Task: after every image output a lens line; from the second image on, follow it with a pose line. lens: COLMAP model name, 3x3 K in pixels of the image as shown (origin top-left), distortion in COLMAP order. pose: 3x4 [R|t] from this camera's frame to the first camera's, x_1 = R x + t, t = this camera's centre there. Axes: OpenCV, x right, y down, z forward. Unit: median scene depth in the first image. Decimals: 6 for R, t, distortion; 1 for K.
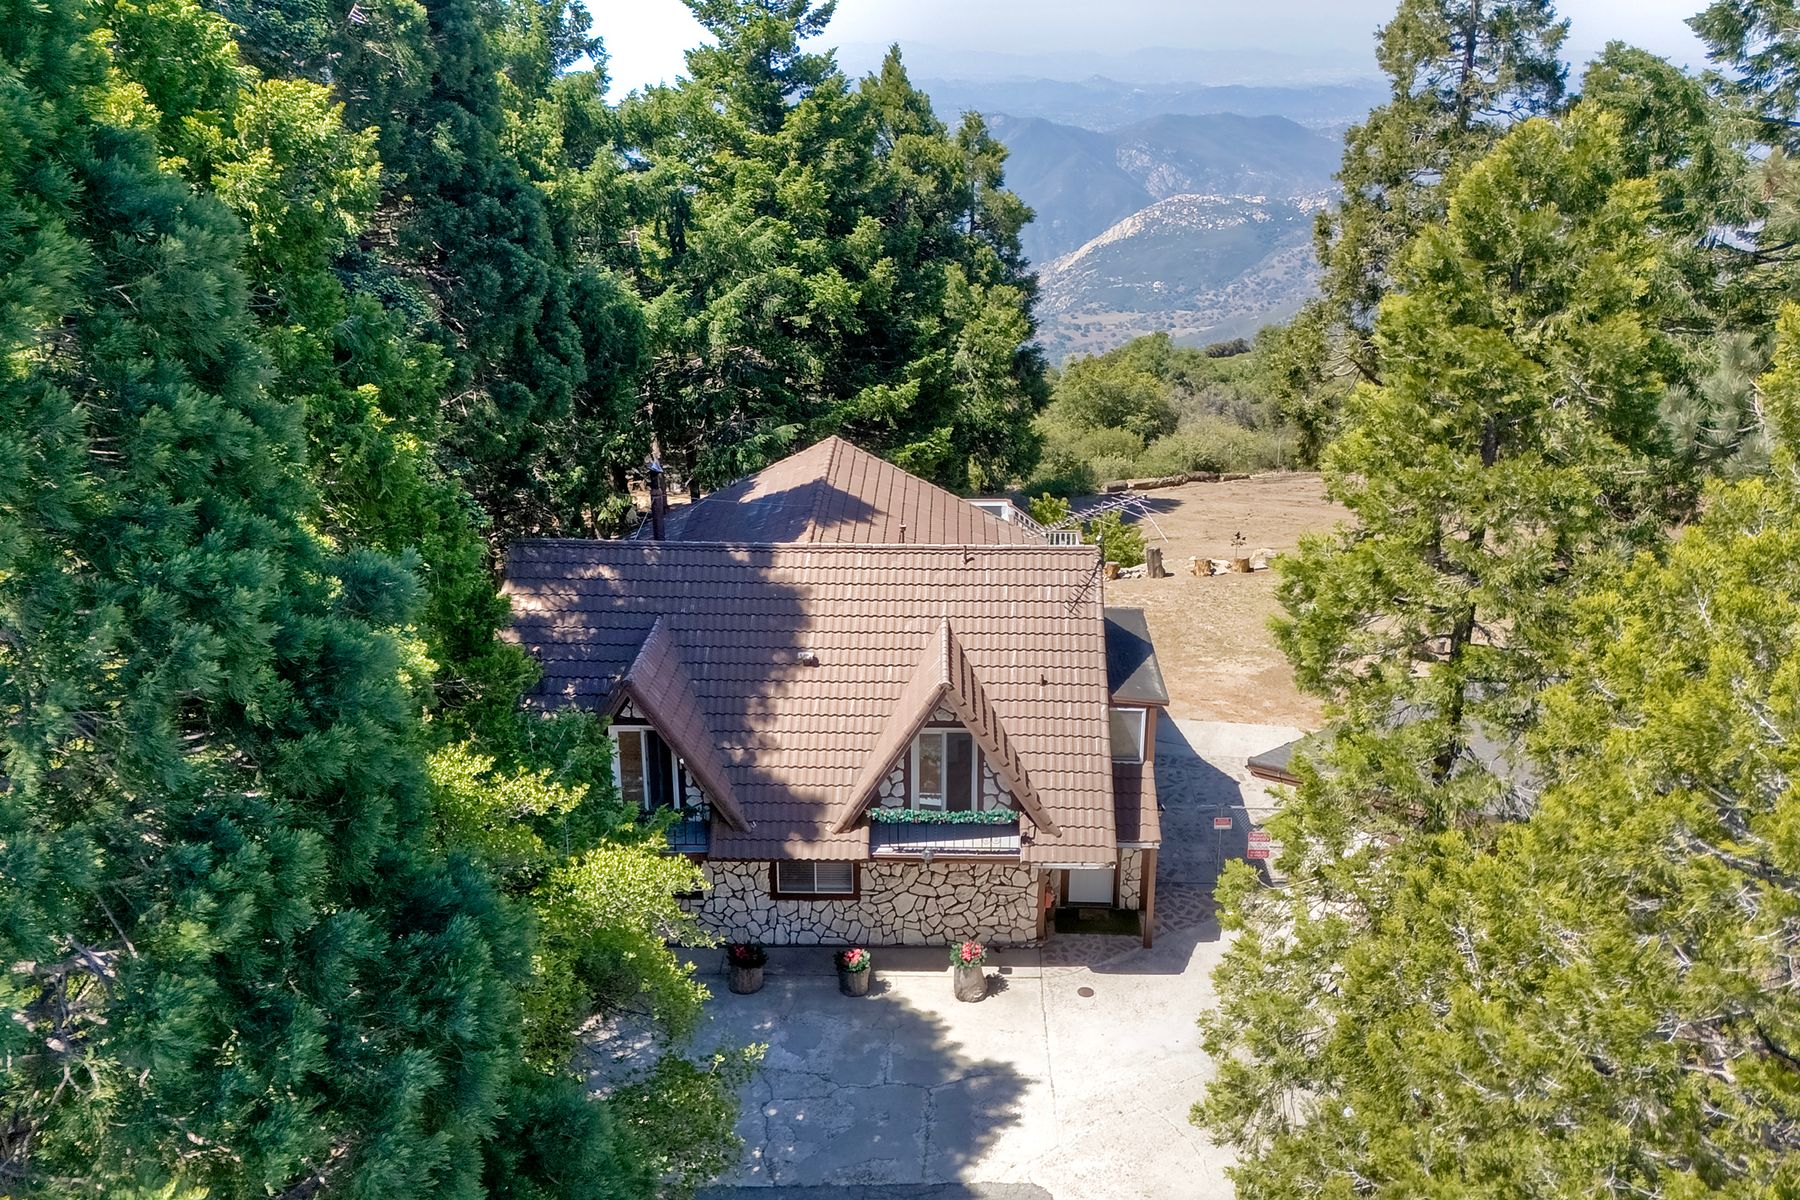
lens RADIAL K [[1585.4, 0, 900.0], [0, 1585.4, 600.0], [0, 0, 1]] dist [0.157554, -0.345033]
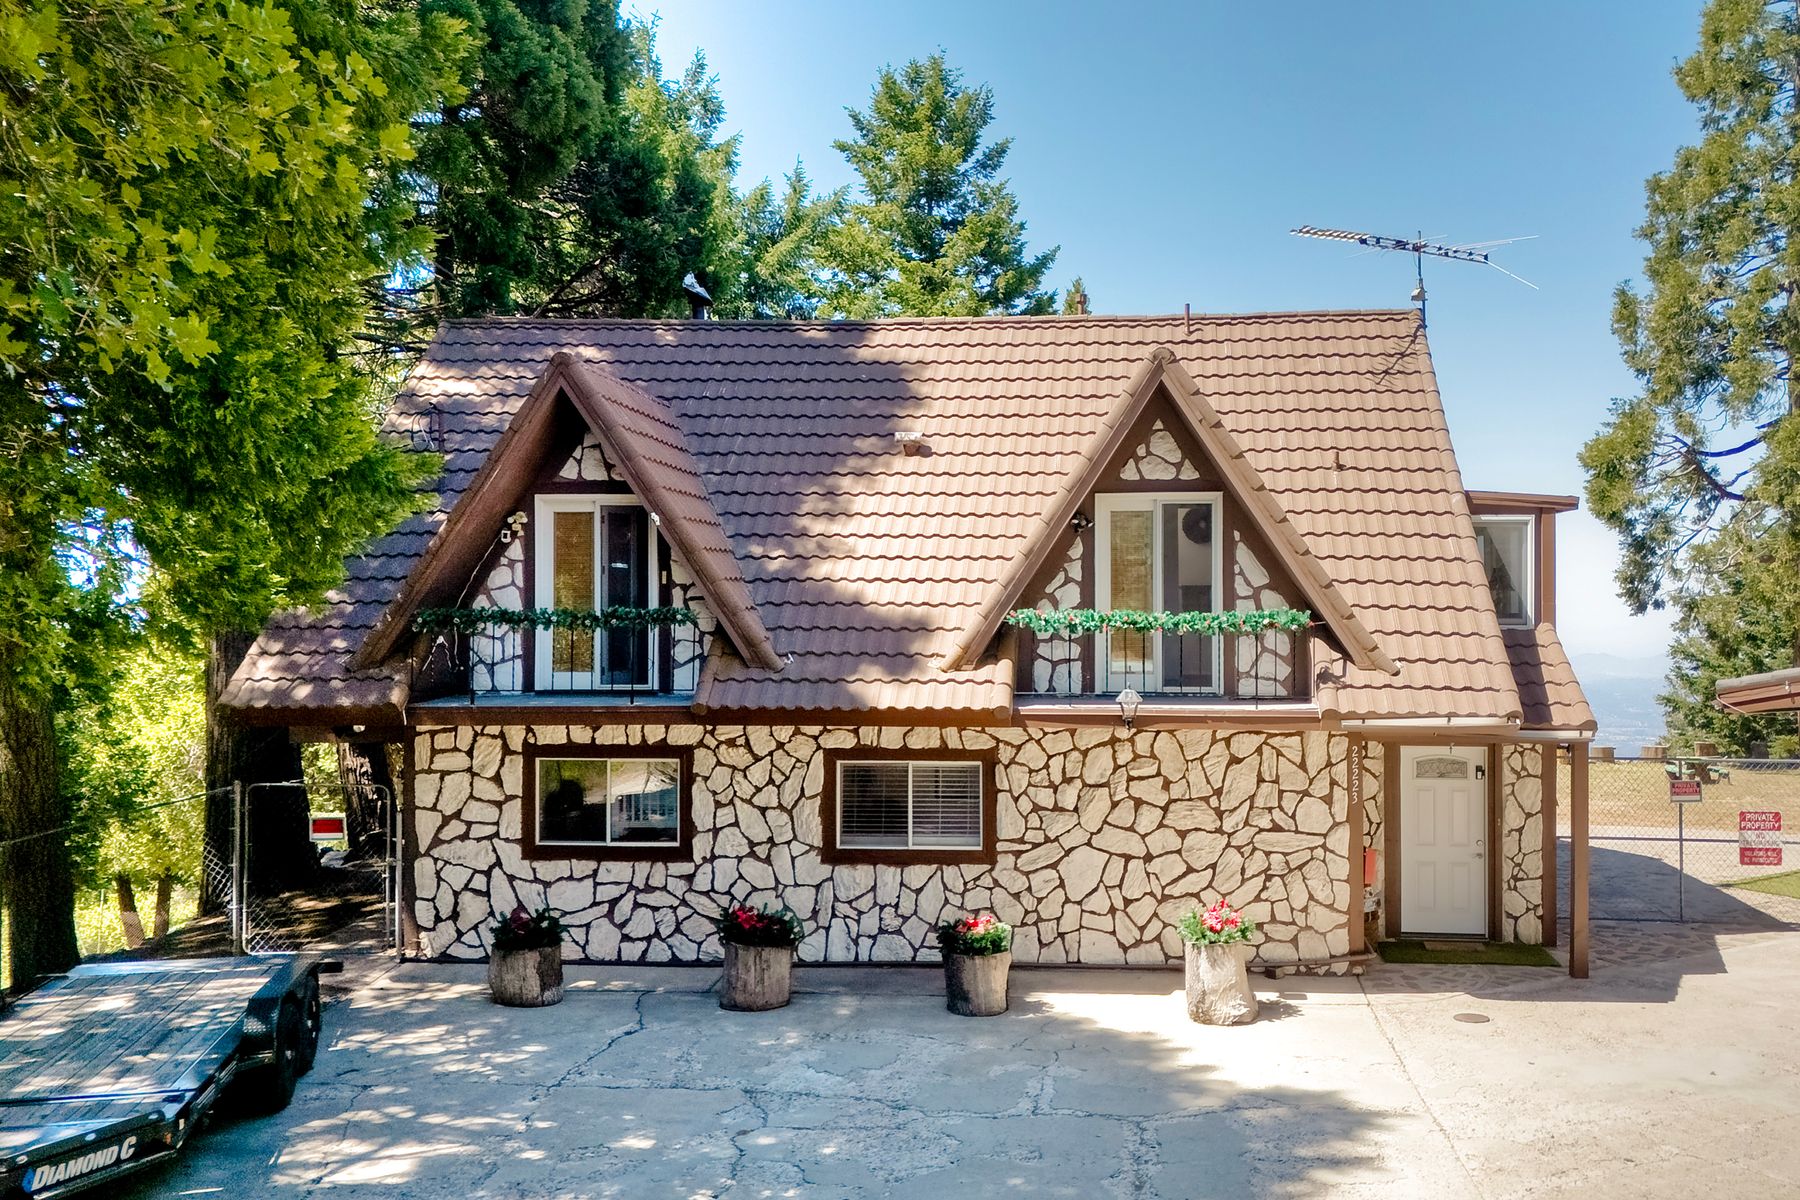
lens RADIAL K [[1567.6, 0, 988.5], [0, 1567.6, 593.7], [0, 0, 1]] dist [0.148147, -0.300421]
pose [[0.998635, 0.004361, -0.052041, -0.001408], [-0.023666, 0.926094, -0.376549, 0.298831], [0.046552, 0.377267, 0.924934, 0.500867]]
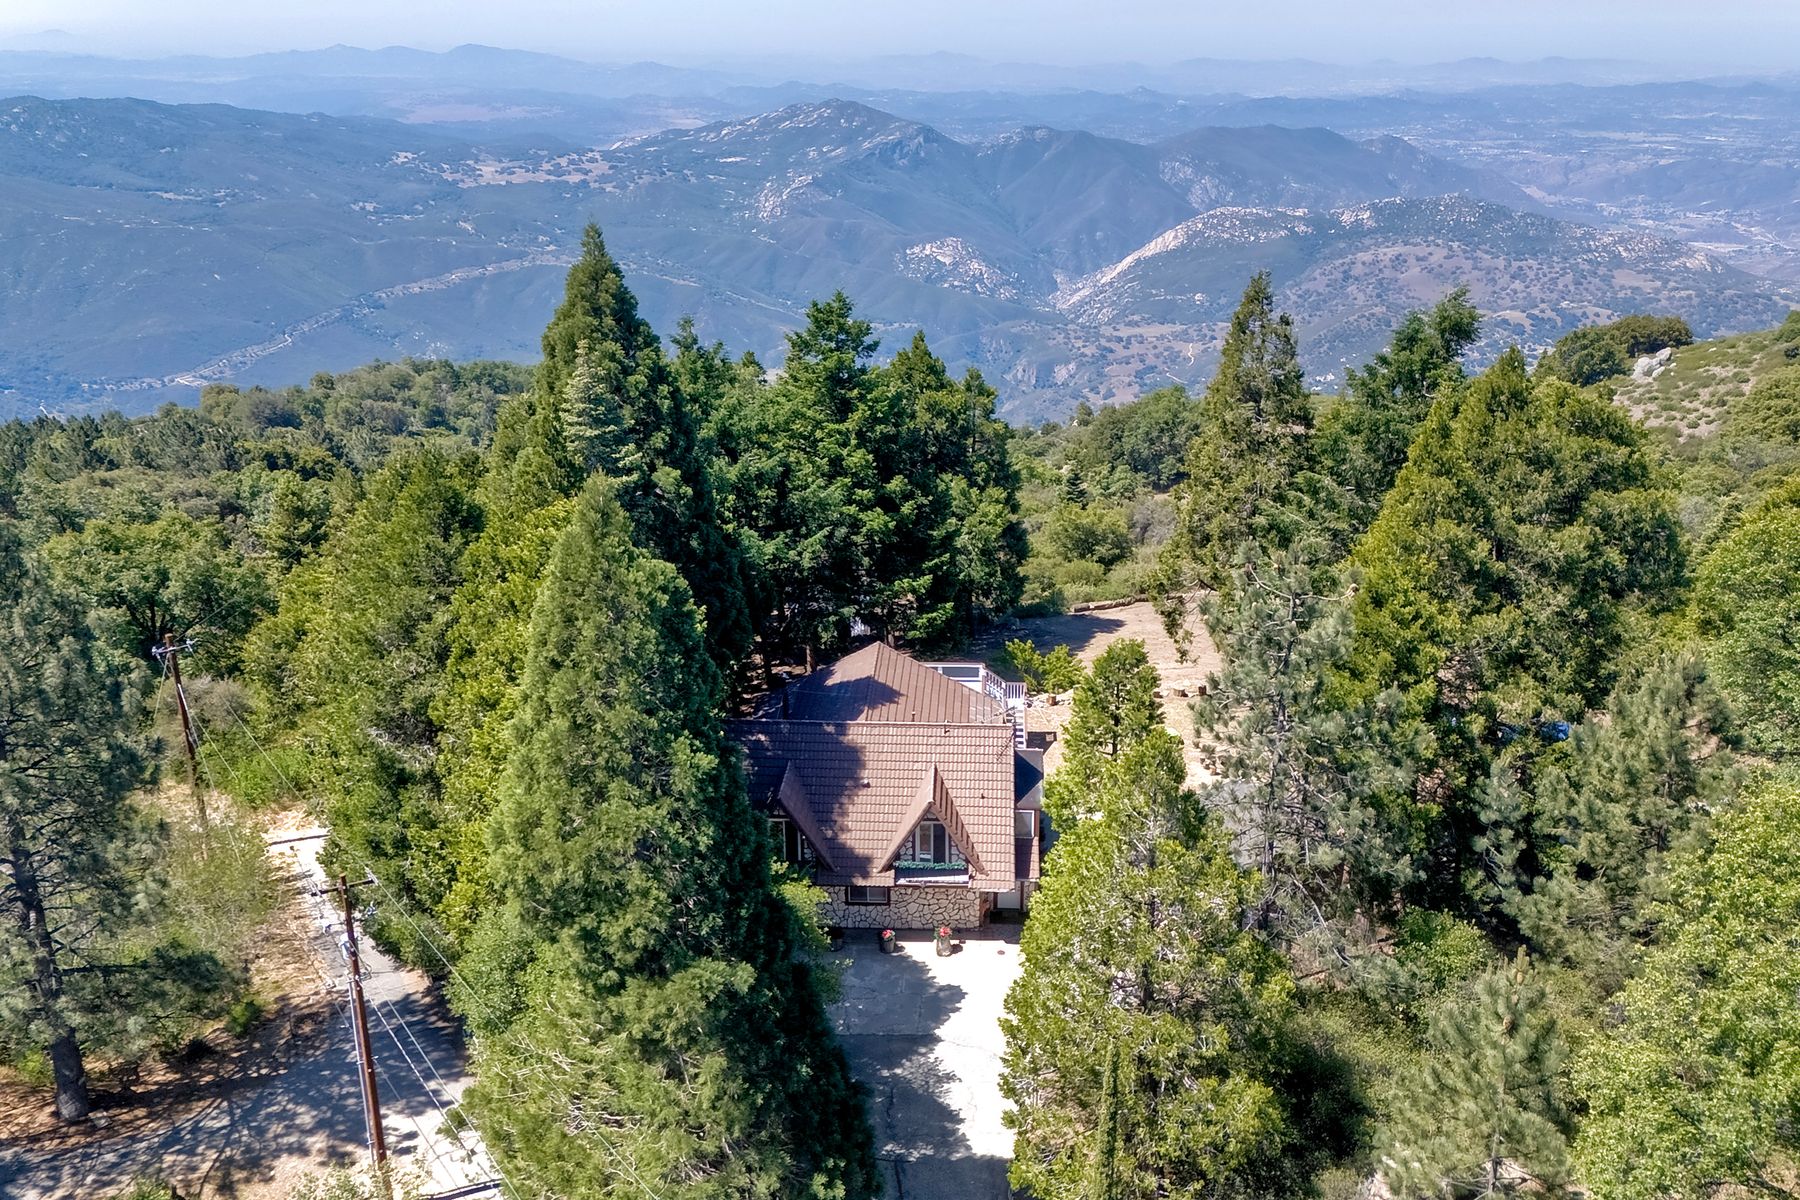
lens RADIAL K [[1585.4, 0, 900.0], [0, 1585.4, 600.0], [0, 0, 1]] dist [0.157554, -0.345033]
pose [[0.999627, 0.004446, -0.026959, 0.039230], [-0.004523, 0.999986, -0.002821, -0.188547], [0.026946, 0.002942, 0.999633, -0.992198]]
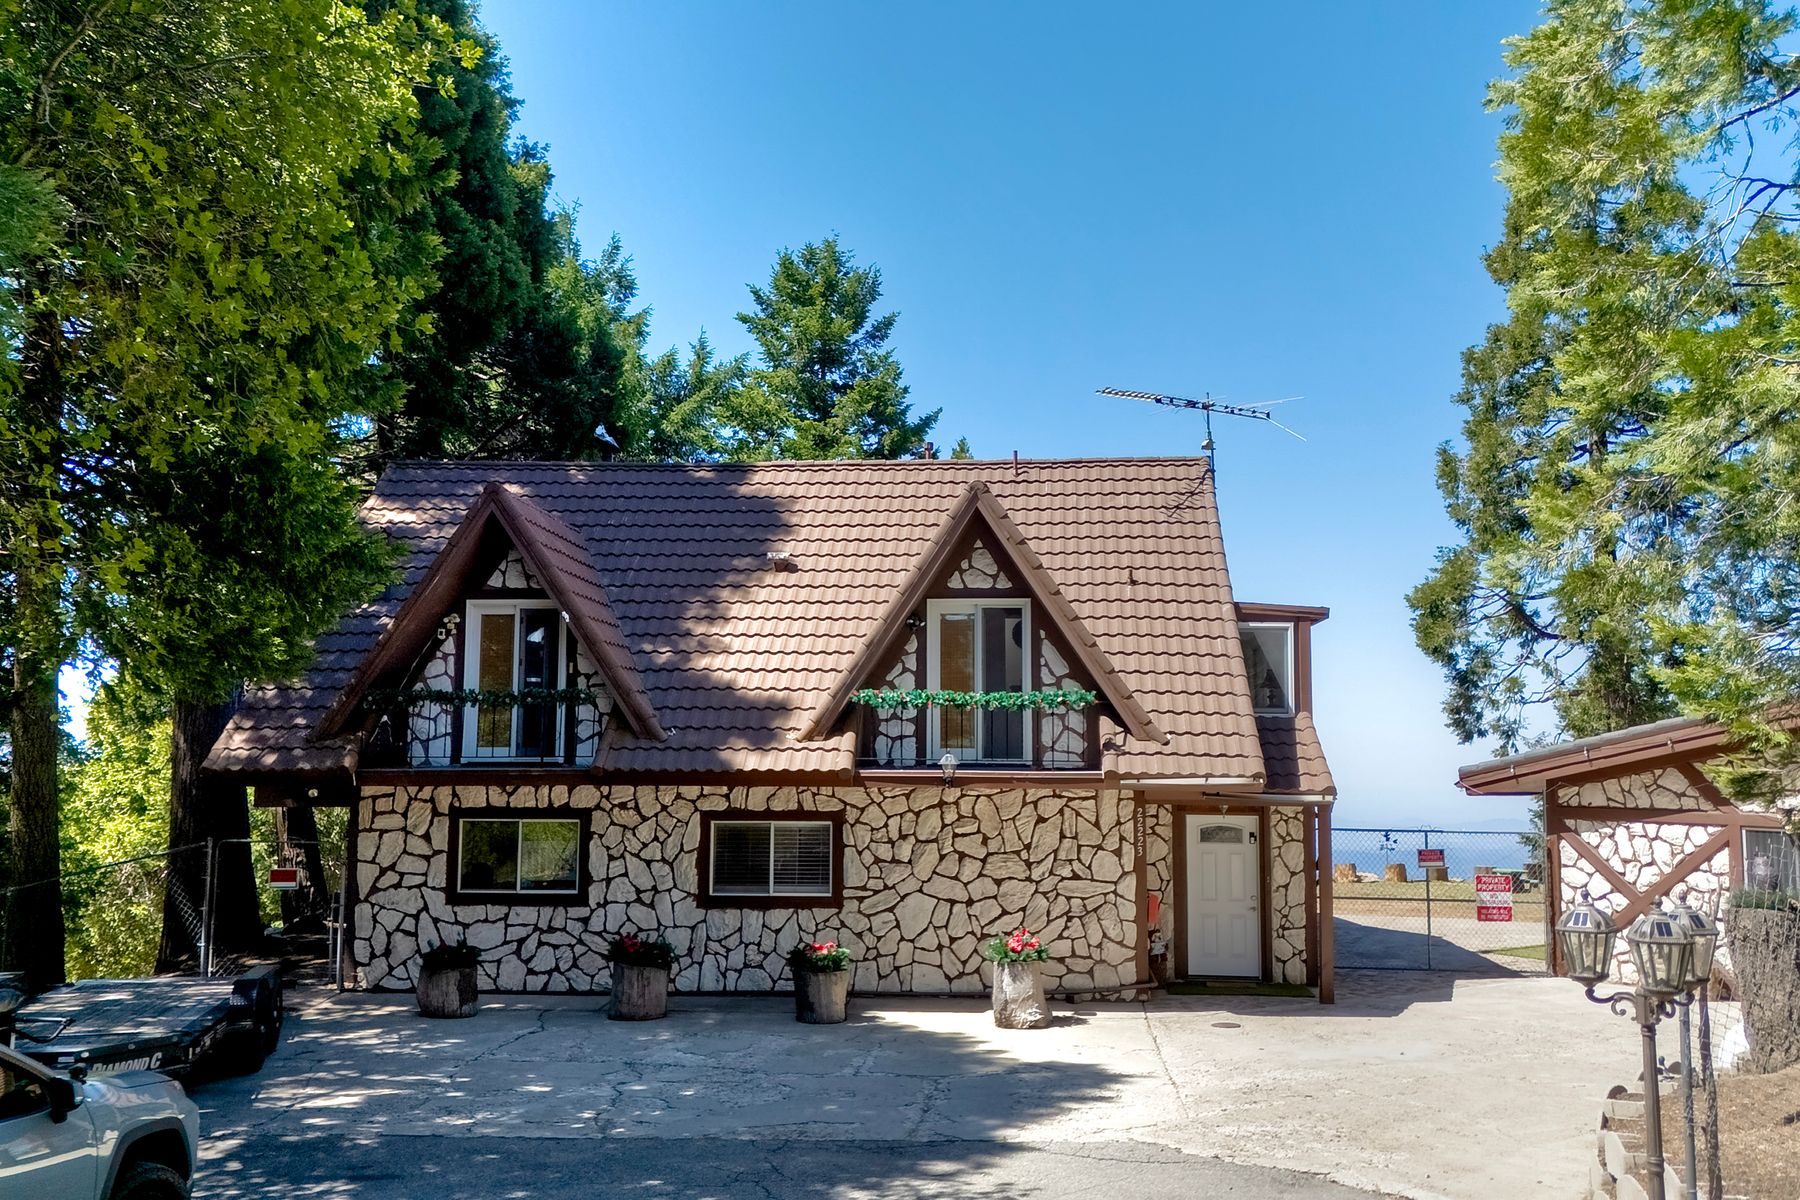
lens RADIAL K [[1585.4, 0, 900.0], [0, 1585.4, 600.0], [0, 0, 1]] dist [0.157554, -0.345033]
pose [[0.998621, 0.004320, -0.052329, 0.028397], [-0.028276, 0.884003, -0.466624, 0.369038], [0.044244, 0.467460, 0.882906, 0.407501]]
